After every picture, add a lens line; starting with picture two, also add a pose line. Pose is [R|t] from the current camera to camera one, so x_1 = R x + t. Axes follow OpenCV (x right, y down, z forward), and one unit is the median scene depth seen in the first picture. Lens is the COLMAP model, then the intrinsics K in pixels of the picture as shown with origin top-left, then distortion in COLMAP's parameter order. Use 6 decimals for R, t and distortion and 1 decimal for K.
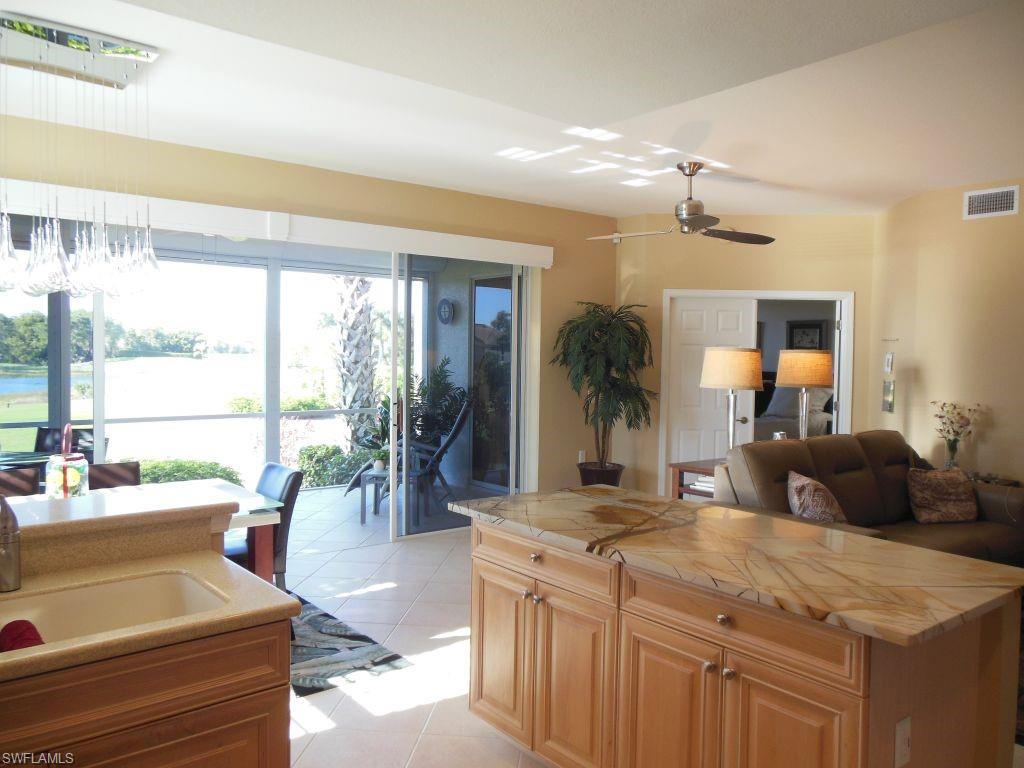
lens RADIAL K [[781.3, 0, 511.0], [0, 781.3, 377.9], [0, 0, 1]] dist [-0.079215, 0.139831]
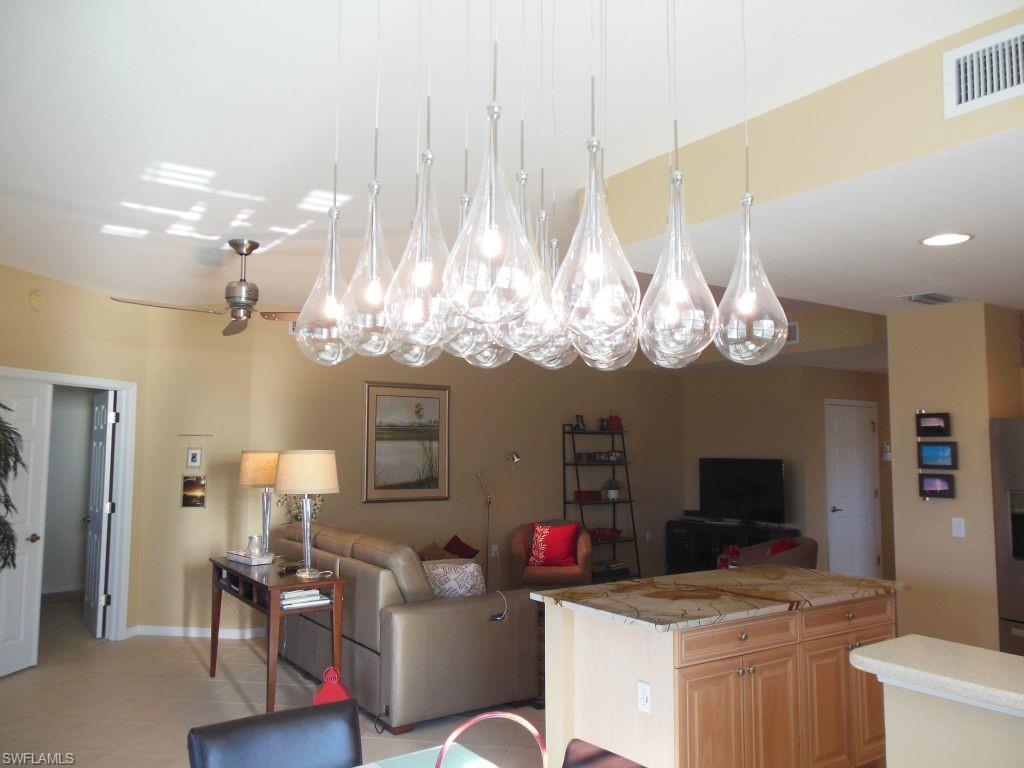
lens RADIAL K [[781.3, 0, 511.0], [0, 781.3, 377.9], [0, 0, 1]] dist [-0.079215, 0.139831]
pose [[0.076870, 0.069127, 0.994642, -0.601265], [0.030414, 0.996967, -0.071639, -0.047551], [-0.996577, 0.035758, 0.074535, 0.625274]]
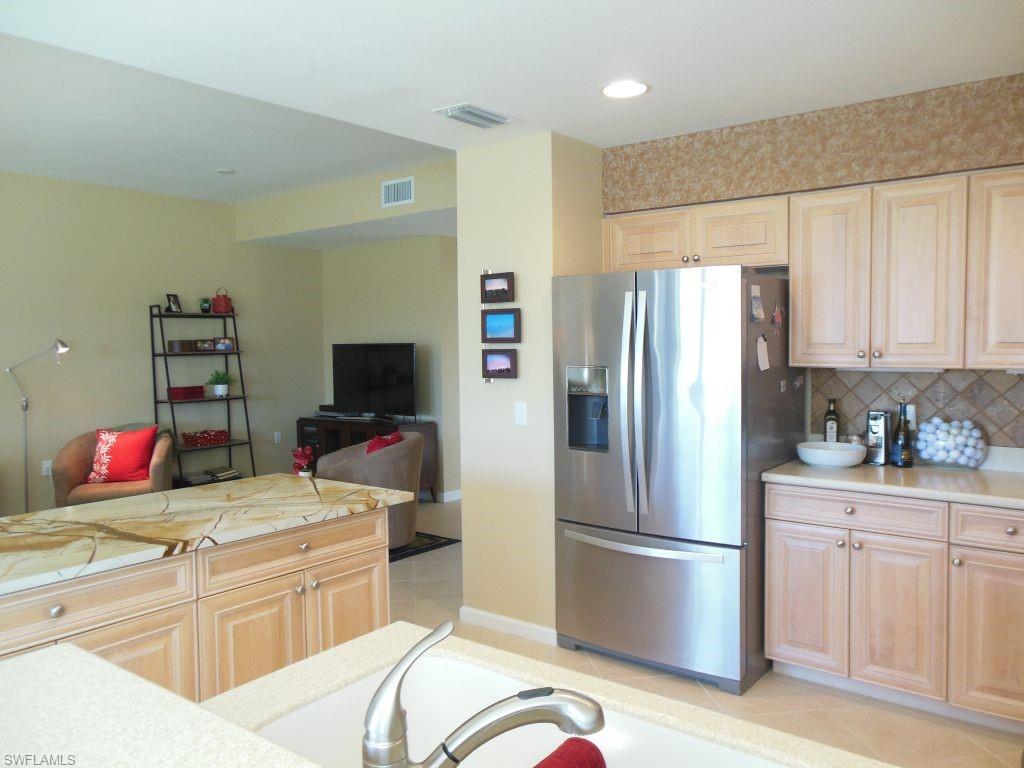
lens RADIAL K [[781.3, 0, 511.0], [0, 781.3, 377.9], [0, 0, 1]] dist [-0.079215, 0.139831]
pose [[-0.227954, -0.060863, 0.971768, -0.374493], [0.046782, 0.996207, 0.073367, -0.011702], [-0.972547, 0.062185, -0.224242, 0.358353]]
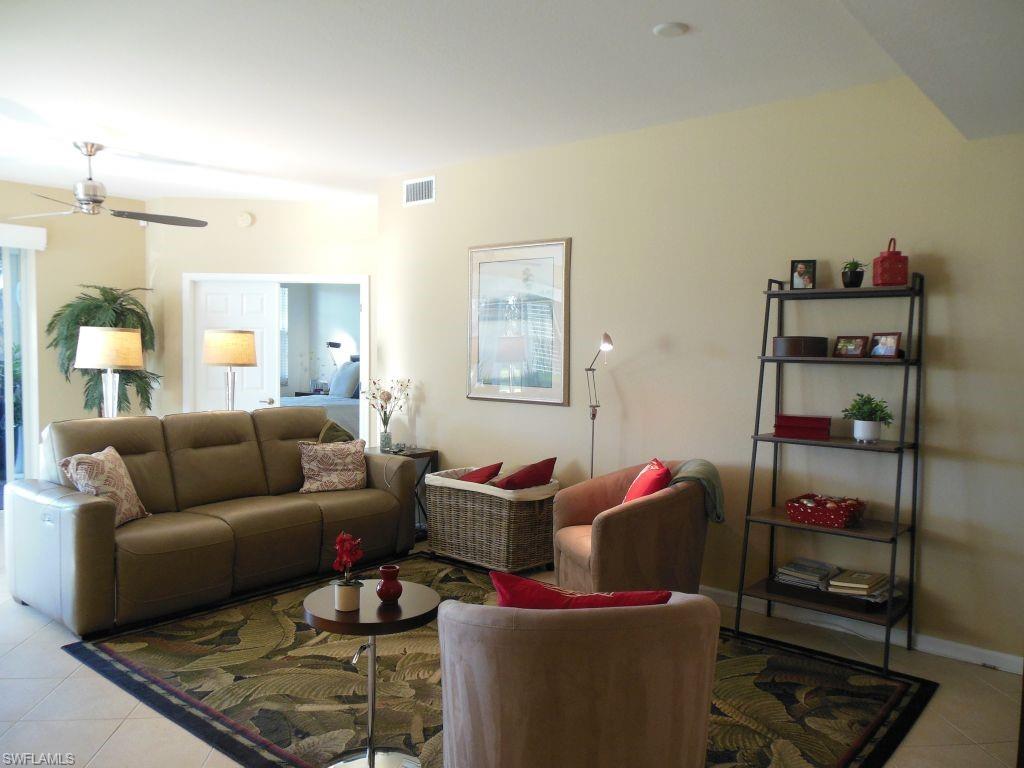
lens RADIAL K [[781.3, 0, 511.0], [0, 781.3, 377.9], [0, 0, 1]] dist [-0.079215, 0.139831]
pose [[0.979978, -0.018963, 0.198203, 0.563485], [0.016474, 0.999763, 0.014203, 0.019639], [-0.198425, -0.010653, 0.980058, -0.085817]]
